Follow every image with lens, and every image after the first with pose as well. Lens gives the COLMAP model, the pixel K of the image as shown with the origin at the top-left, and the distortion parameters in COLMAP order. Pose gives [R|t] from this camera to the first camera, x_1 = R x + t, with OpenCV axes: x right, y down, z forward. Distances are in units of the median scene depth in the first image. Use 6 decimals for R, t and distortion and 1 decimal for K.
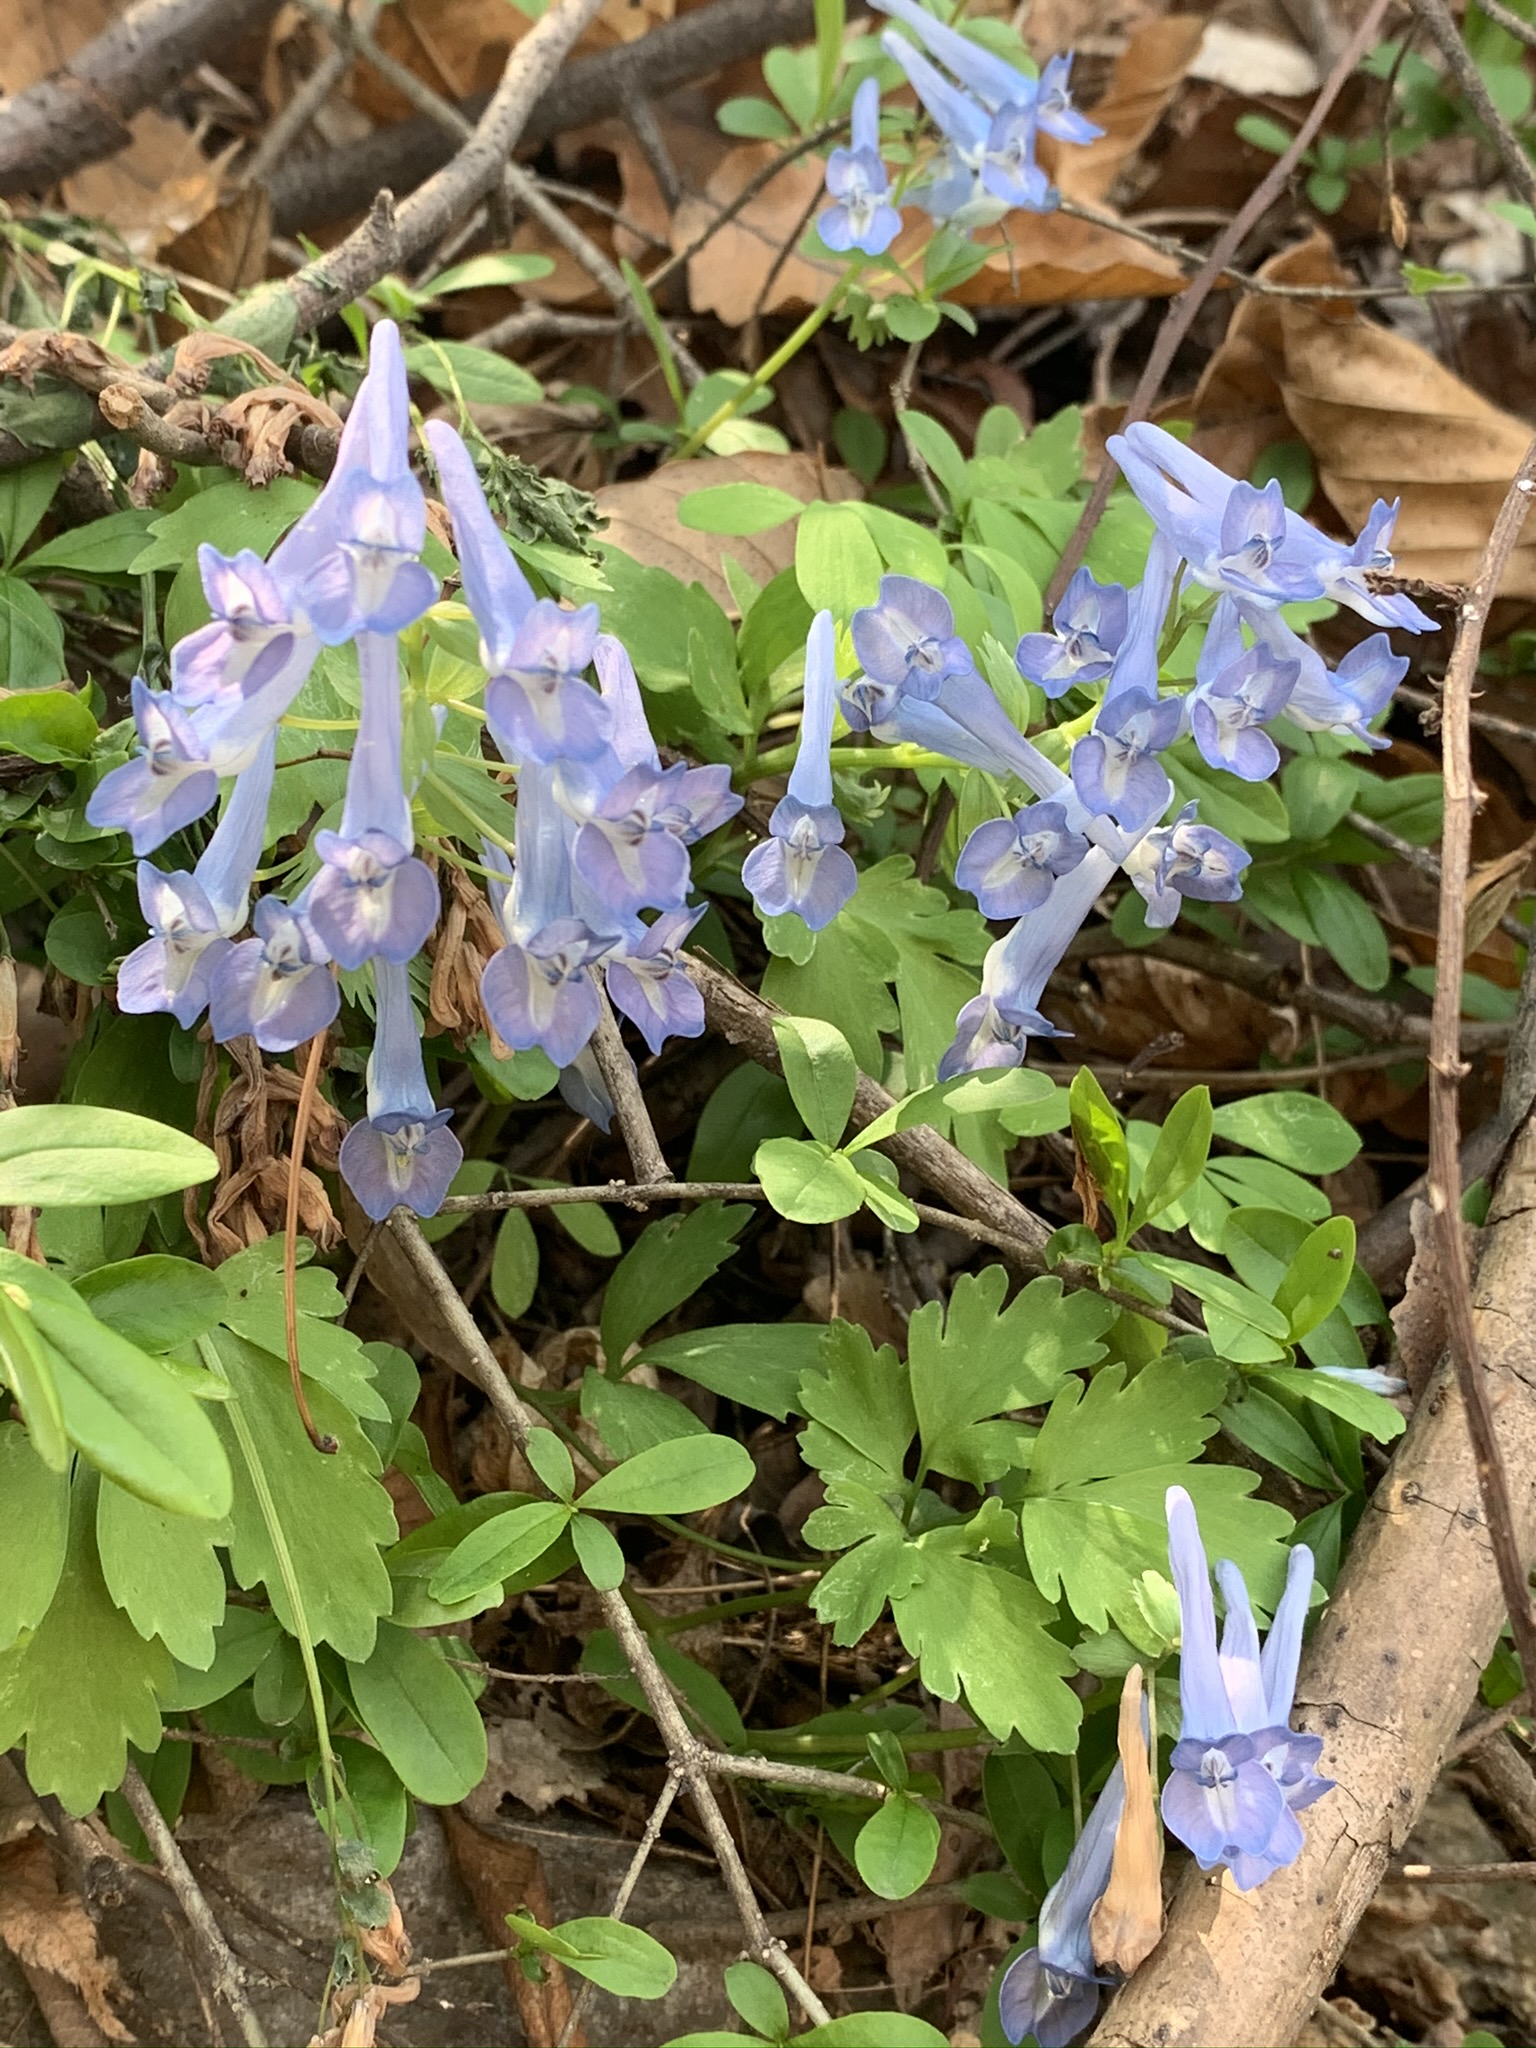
lens RADIAL K [[3546.6, 0, 768.0], [0, 3546.6, 1024.0], [0, 0, 1]] dist [-0.145086, -0.065728]
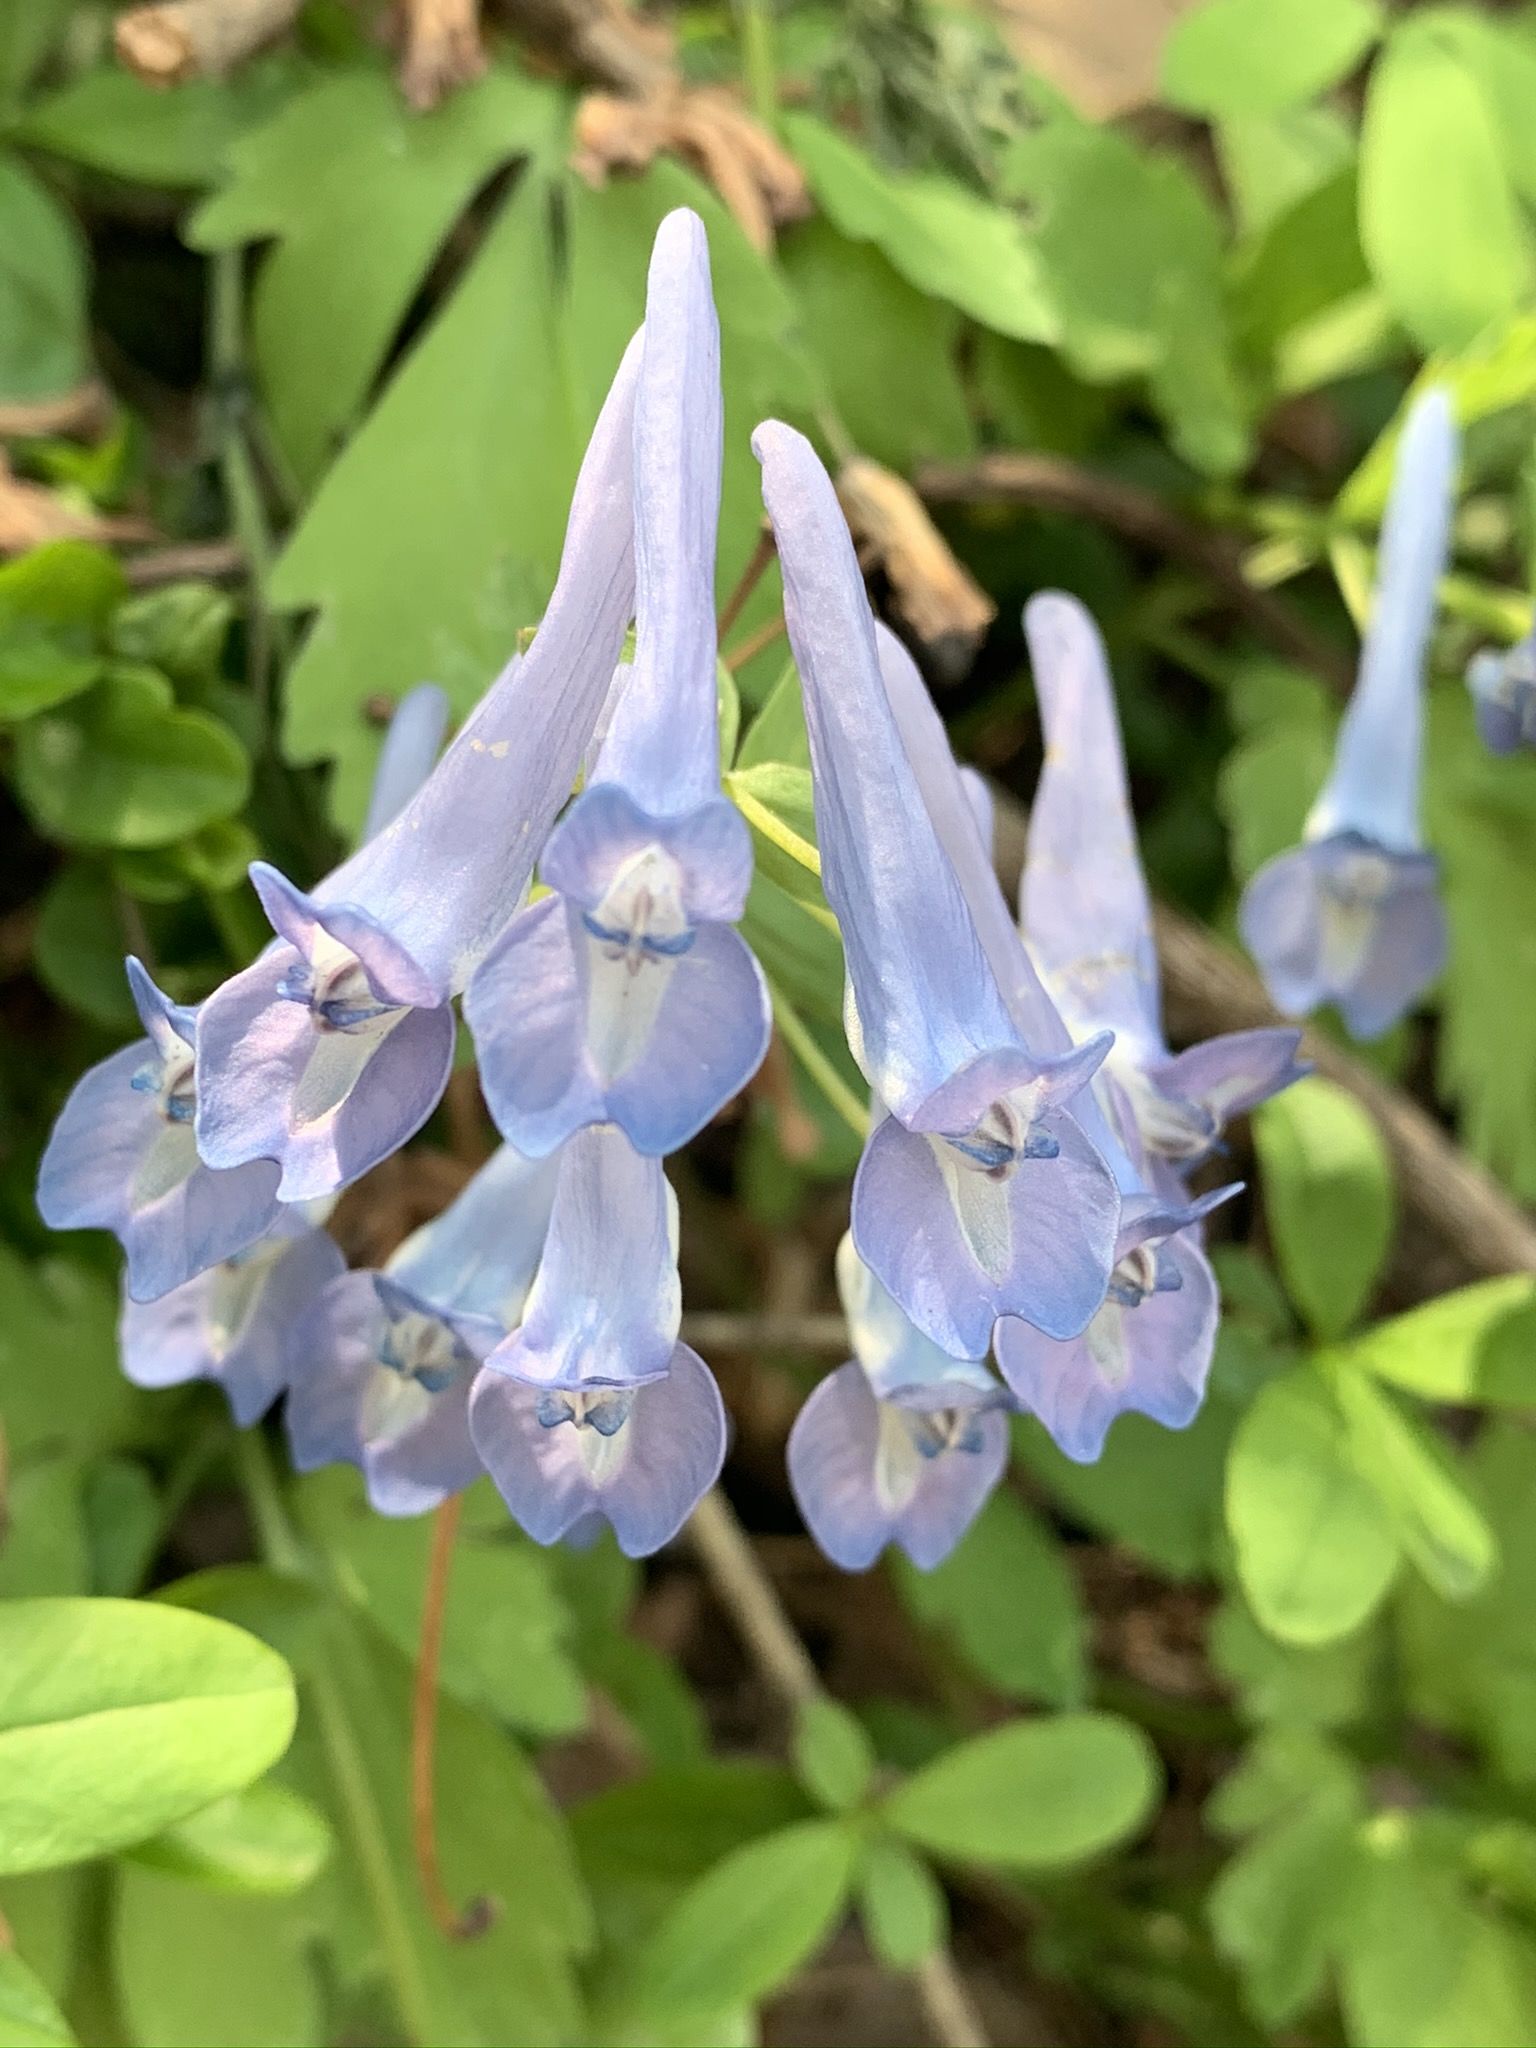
lens RADIAL K [[3546.6, 0, 768.0], [0, 3546.6, 1024.0], [0, 0, 1]] dist [-0.145086, -0.065728]
pose [[0.995731, 0.084280, -0.037647, -0.069215], [-0.065376, 0.931837, 0.356940, -0.256790], [0.065164, -0.352955, 0.933368, 0.521128]]
